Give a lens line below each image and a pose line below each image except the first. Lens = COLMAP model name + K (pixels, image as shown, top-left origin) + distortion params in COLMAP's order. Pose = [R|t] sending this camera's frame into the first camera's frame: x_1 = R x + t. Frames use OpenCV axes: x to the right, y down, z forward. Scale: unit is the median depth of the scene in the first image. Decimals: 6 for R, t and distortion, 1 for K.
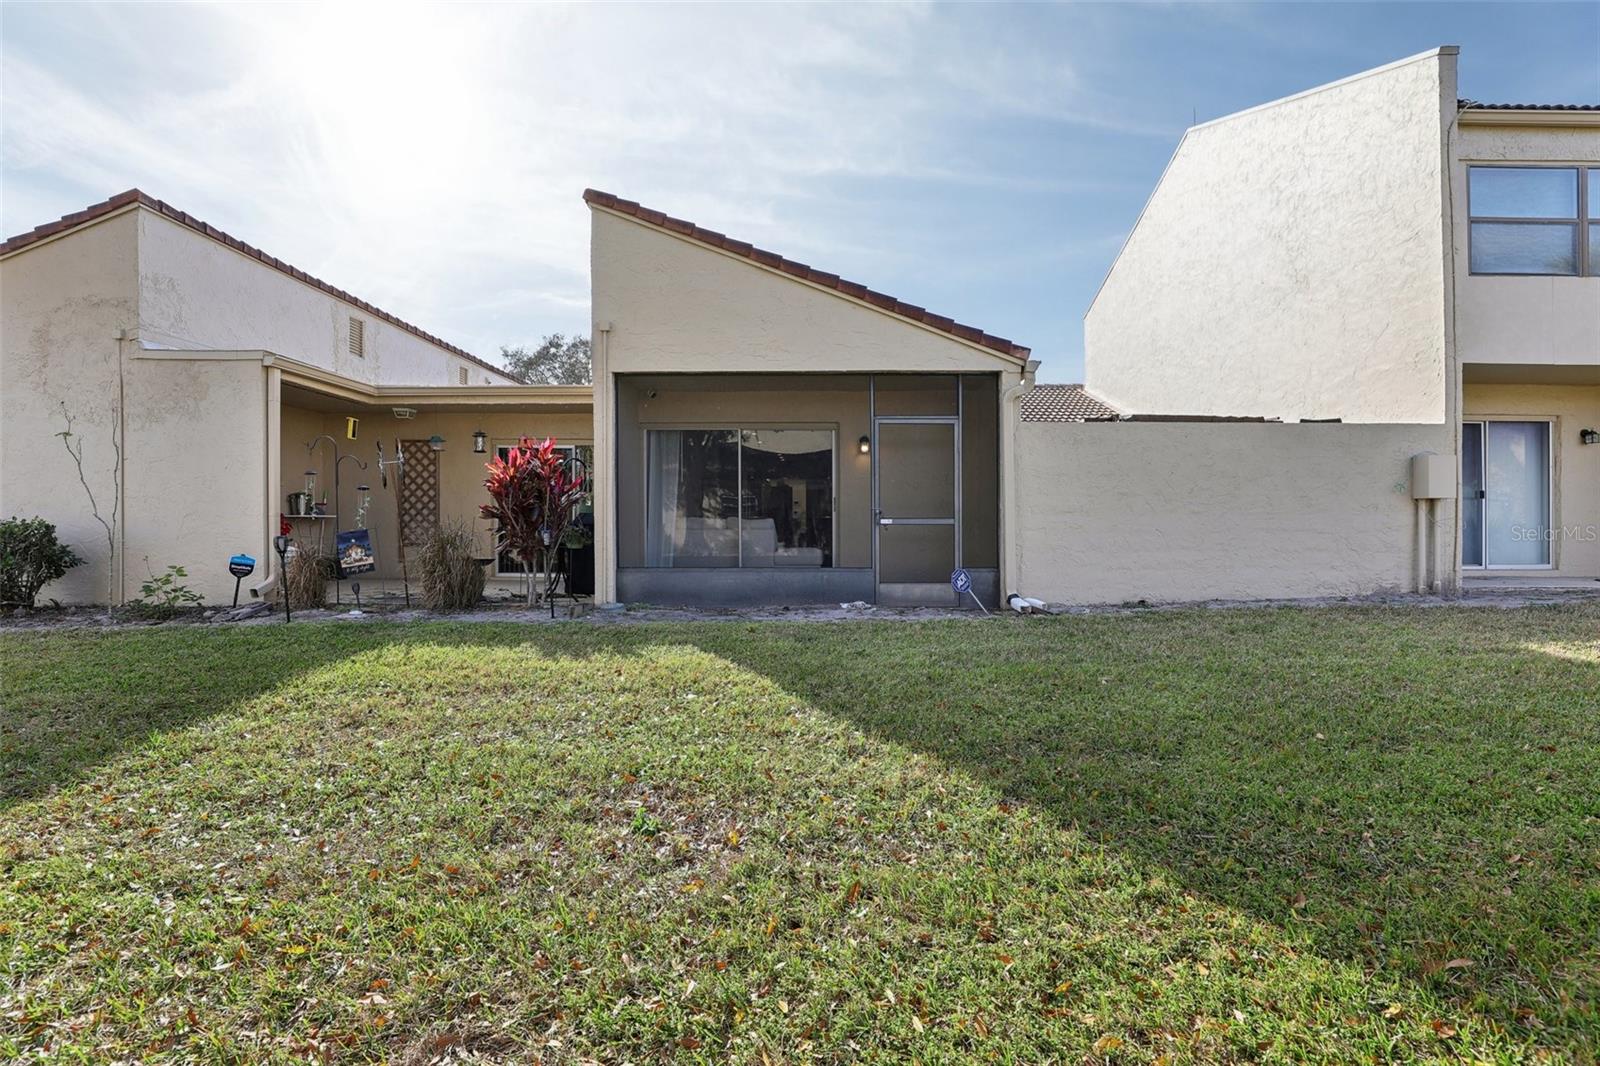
lens RADIAL K [[730.3, 0, 800.0], [0, 730.3, 533.0], [0, 0, 1]] dist [-0.042004, 0.013335]
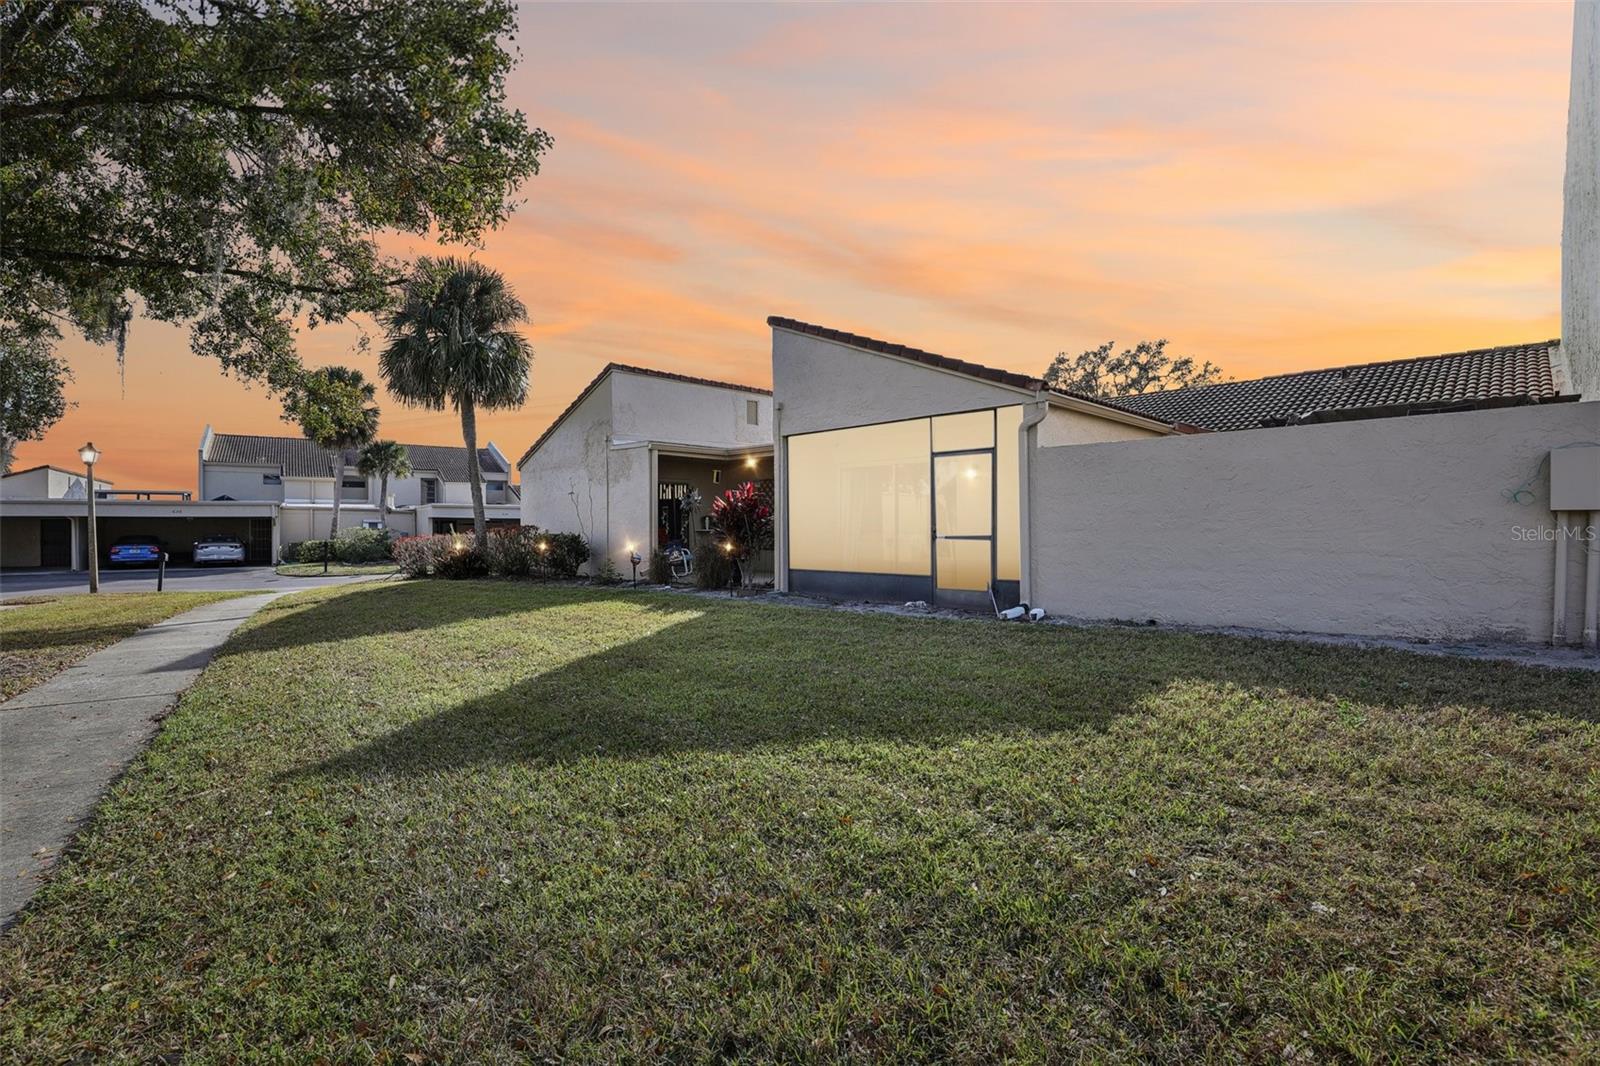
lens RADIAL K [[730.3, 0, 800.0], [0, 730.3, 533.0], [0, 0, 1]] dist [-0.042004, 0.013335]
pose [[0.704595, 0.003344, -0.709601, 0.832461], [-0.005090, 0.999987, -0.000342, -0.021783], [0.709591, 0.003853, 0.704603, -0.029413]]
